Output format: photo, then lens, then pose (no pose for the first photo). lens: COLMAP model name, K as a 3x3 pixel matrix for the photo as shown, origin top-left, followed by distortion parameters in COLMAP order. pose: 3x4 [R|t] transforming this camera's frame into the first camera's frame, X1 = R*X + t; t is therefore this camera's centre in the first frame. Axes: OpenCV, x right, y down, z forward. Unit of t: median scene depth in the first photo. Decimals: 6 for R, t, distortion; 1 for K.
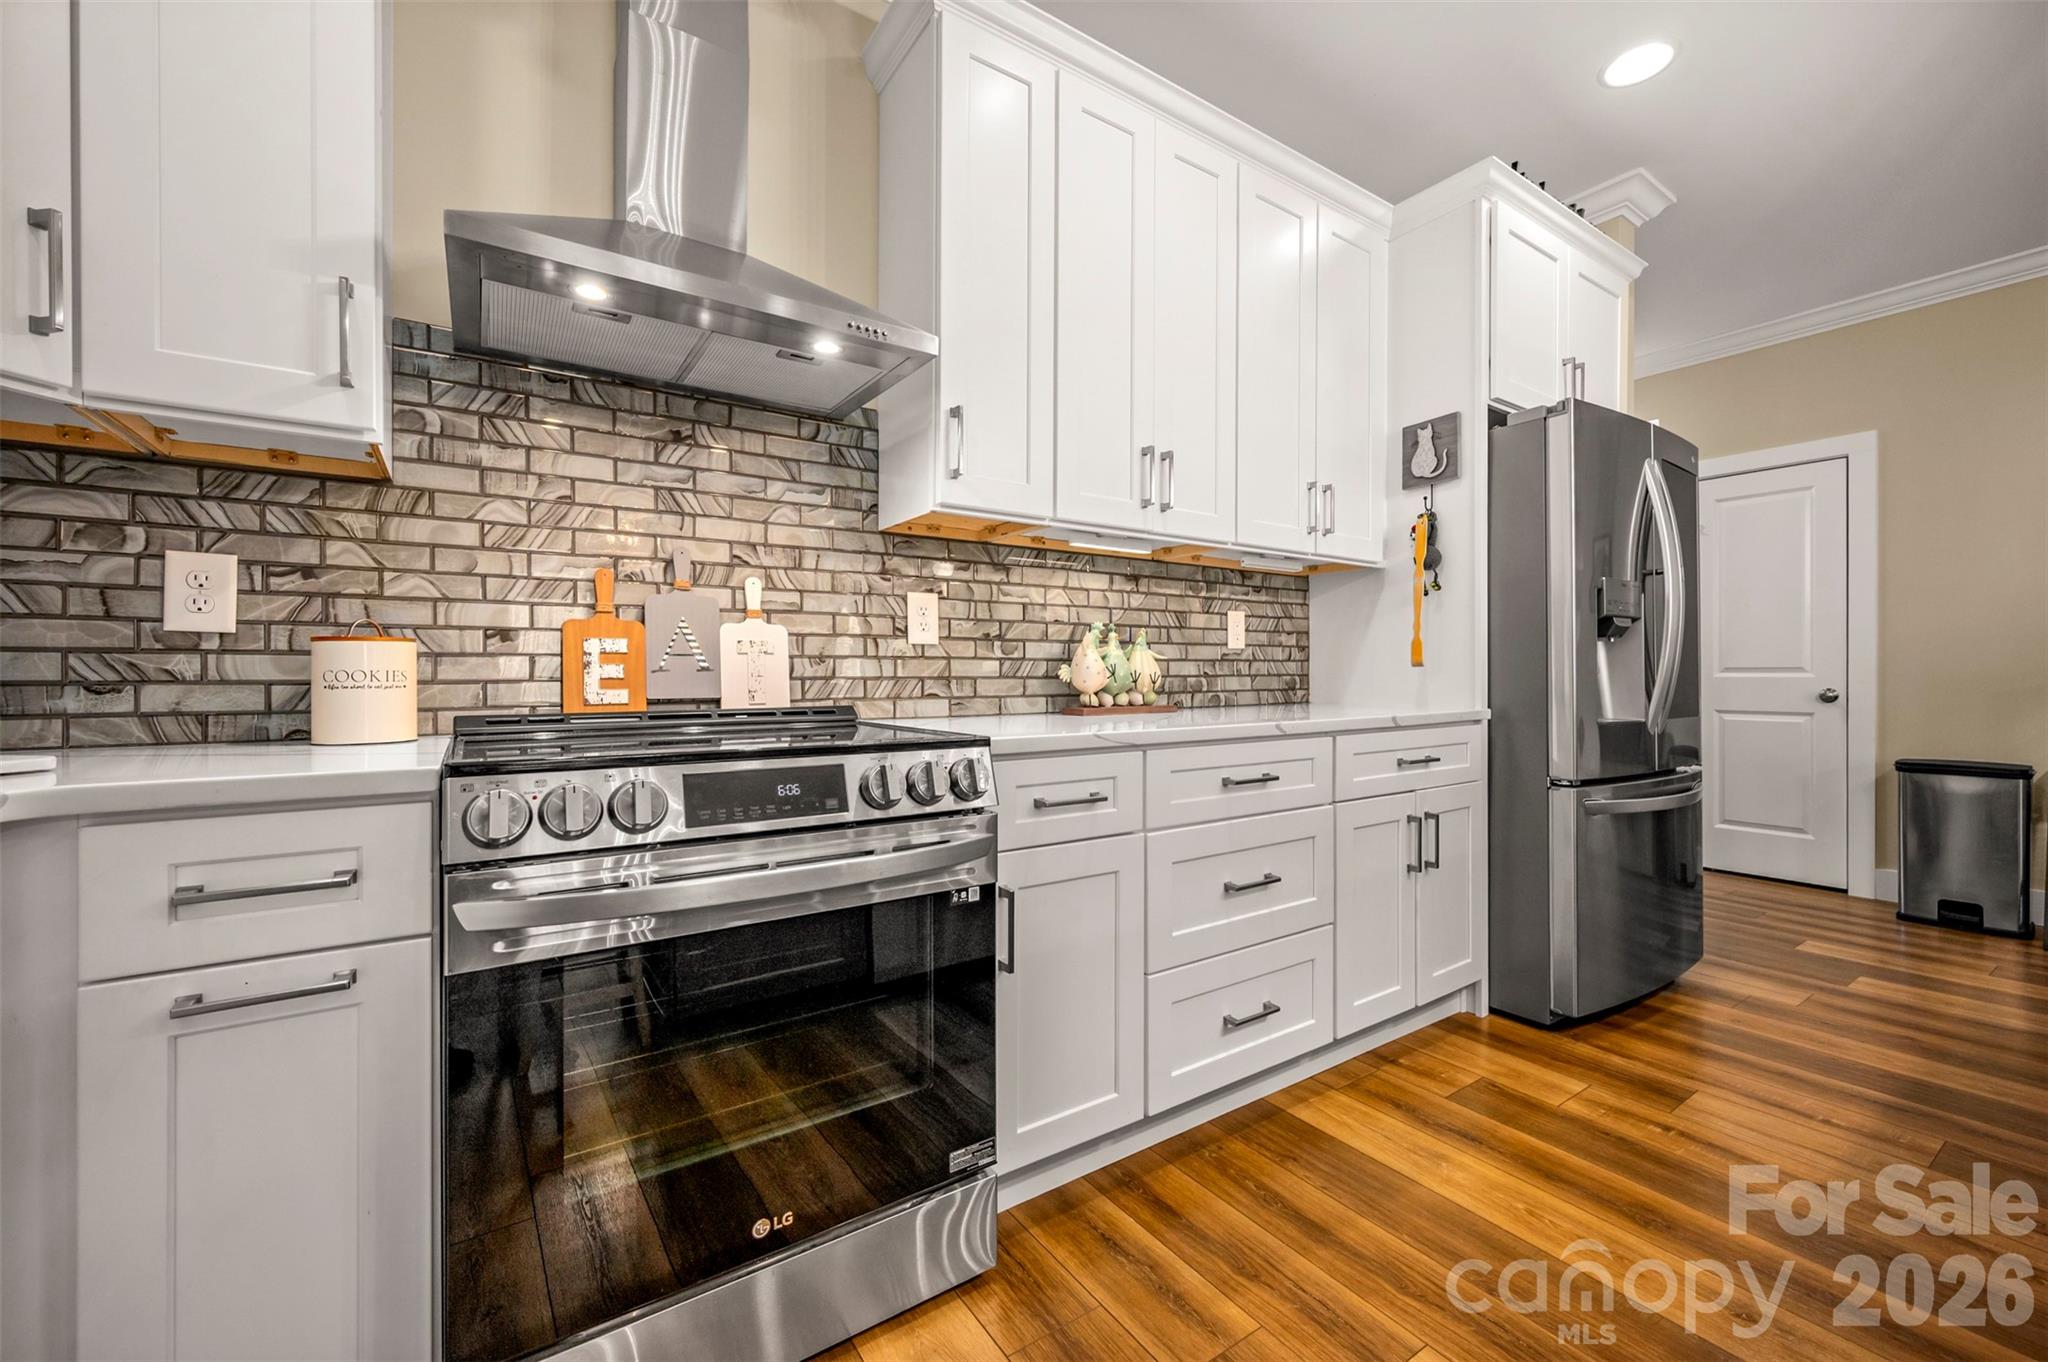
lens RADIAL K [[819.9, 0, 1024.0], [0, 819.9, 681.0], [0, 0, 1]] dist [0.000608, 0.000064]
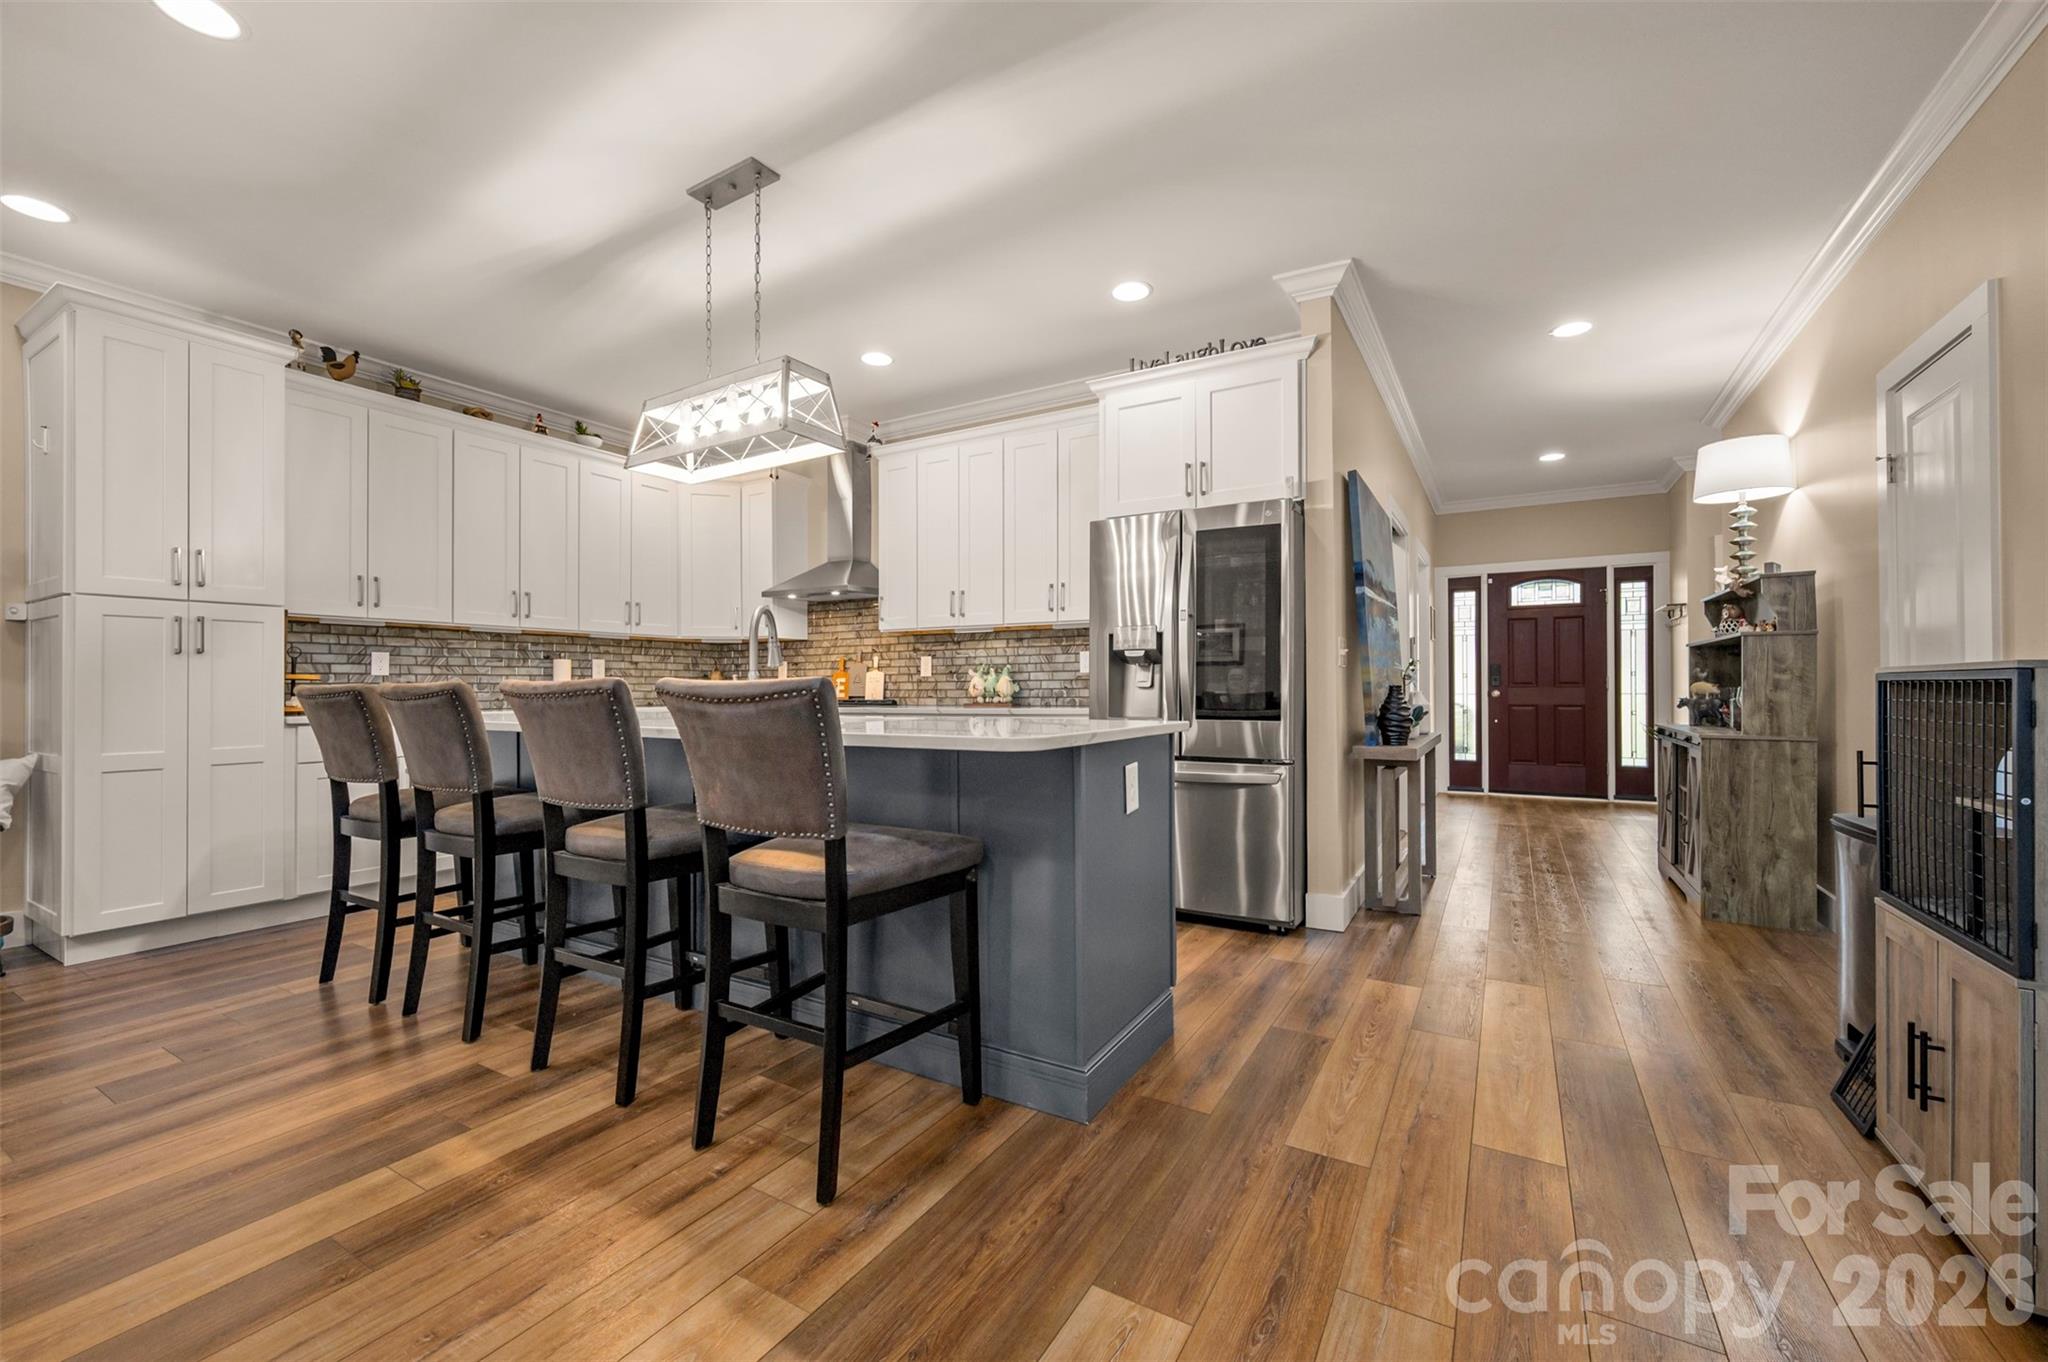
lens RADIAL K [[819.9, 0, 1024.0], [0, 819.9, 681.0], [0, 0, 1]] dist [0.000608, 0.000064]
pose [[0.428112, -0.007356, -0.903696, 2.177757], [-0.000797, 0.999963, -0.008517, -0.009377], [0.903725, 0.004366, 0.428090, 0.175402]]
